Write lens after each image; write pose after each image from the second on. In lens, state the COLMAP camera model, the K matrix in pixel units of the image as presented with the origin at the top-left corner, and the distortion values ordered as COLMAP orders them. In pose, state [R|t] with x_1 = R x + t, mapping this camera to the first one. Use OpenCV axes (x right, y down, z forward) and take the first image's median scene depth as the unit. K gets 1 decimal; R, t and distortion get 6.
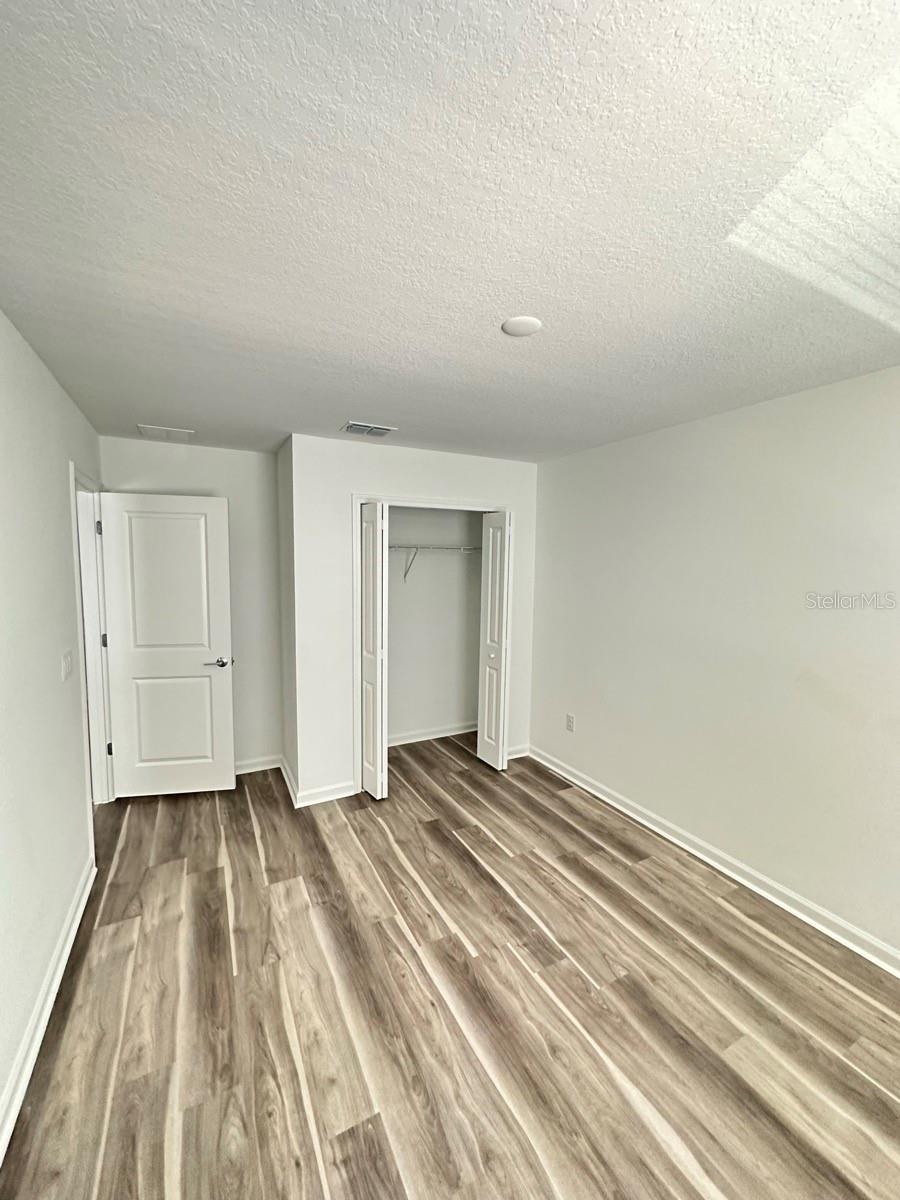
lens RADIAL K [[481.4, 0, 454.8], [0, 481.4, 604.1], [0, 0, 1]] dist [0.000170, 0.000911]
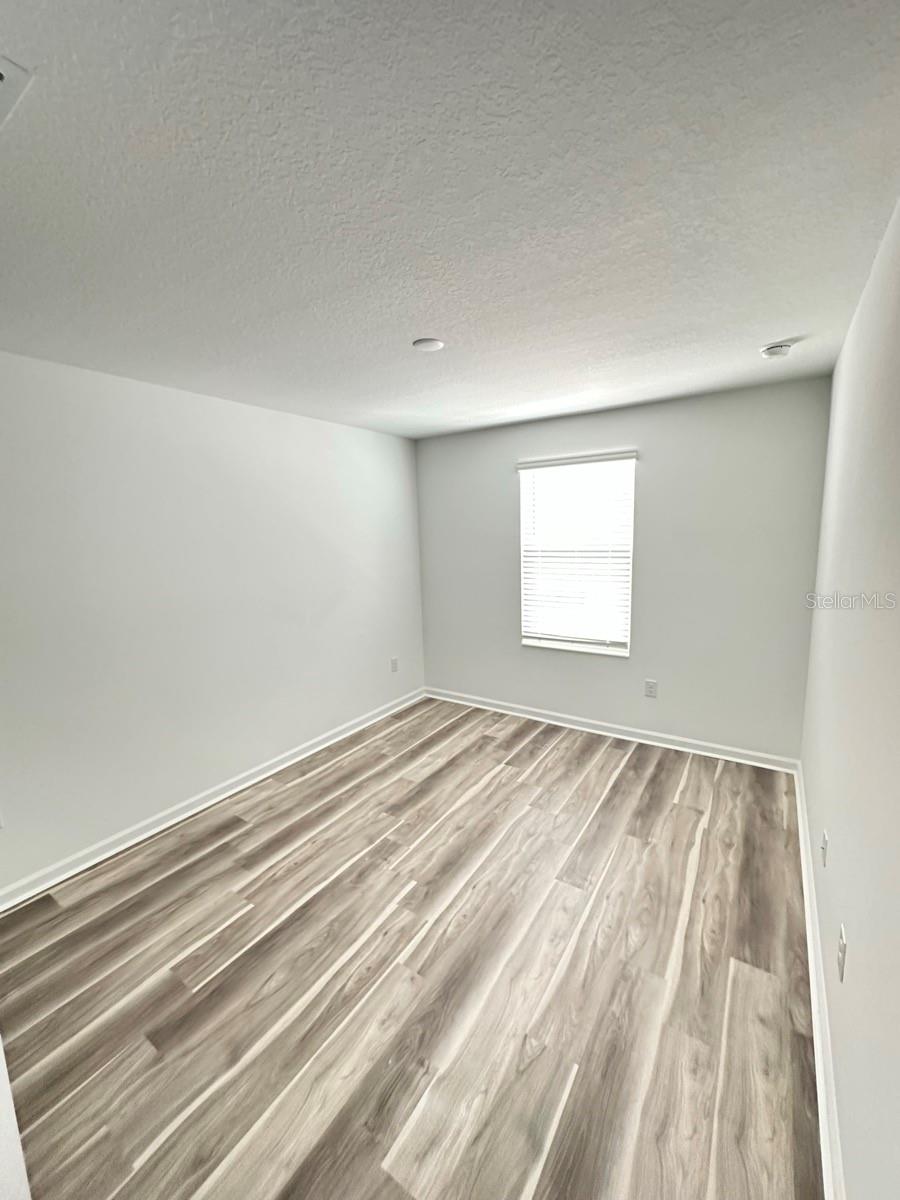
lens RADIAL K [[481.4, 0, 452.5], [0, 481.4, 593.3], [0, 0, 1]] dist [0.000170, 0.000911]
pose [[-0.477674, -0.115724, 0.870882, -0.825824], [0.104634, 0.976737, 0.187182, -0.110841], [-0.872284, 0.180536, -0.454453, 1.214094]]
